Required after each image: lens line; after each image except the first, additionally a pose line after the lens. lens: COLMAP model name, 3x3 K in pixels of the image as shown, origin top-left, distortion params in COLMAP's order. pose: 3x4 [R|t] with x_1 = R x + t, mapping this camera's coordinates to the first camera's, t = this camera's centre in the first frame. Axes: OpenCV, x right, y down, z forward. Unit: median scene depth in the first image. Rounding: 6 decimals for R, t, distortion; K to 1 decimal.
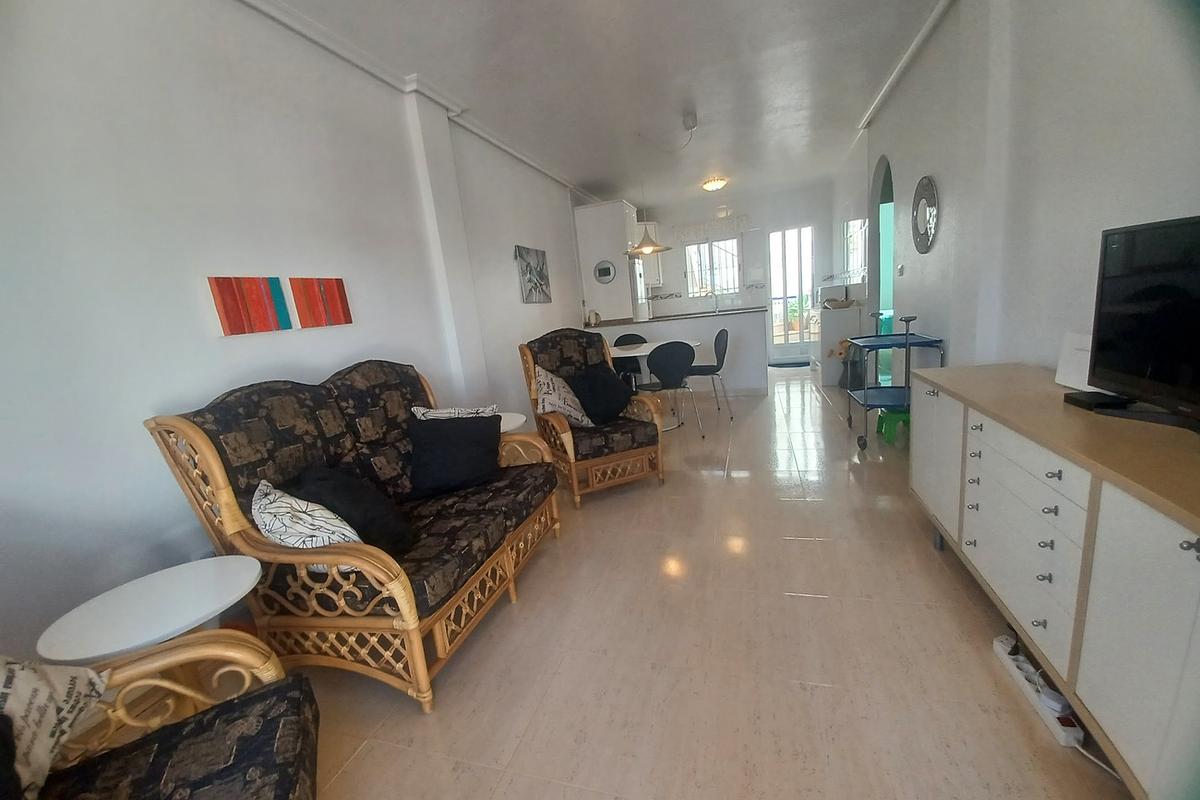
lens RADIAL K [[465.1, 0, 600.0], [0, 465.1, 400.0], [0, 0, 1]] dist [-0.001060, -0.000017]
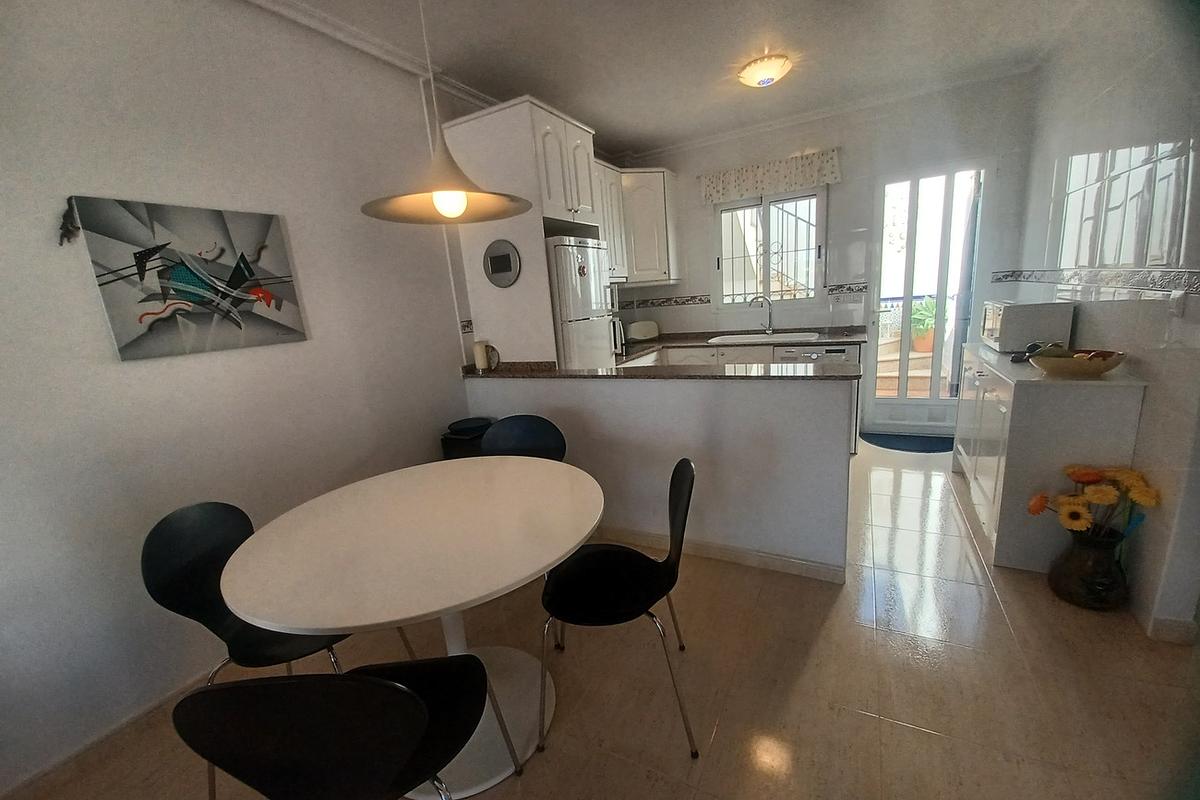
lens RADIAL K [[477.5, 0, 600.0], [0, 477.5, 400.0], [0, 0, 1]] dist [0.002596, 0.000003]
pose [[0.984054, 0.061999, -0.166714, 0.159366], [-0.055183, 0.997452, 0.045214, -0.129757], [0.169092, -0.035293, 0.984968, 0.421174]]
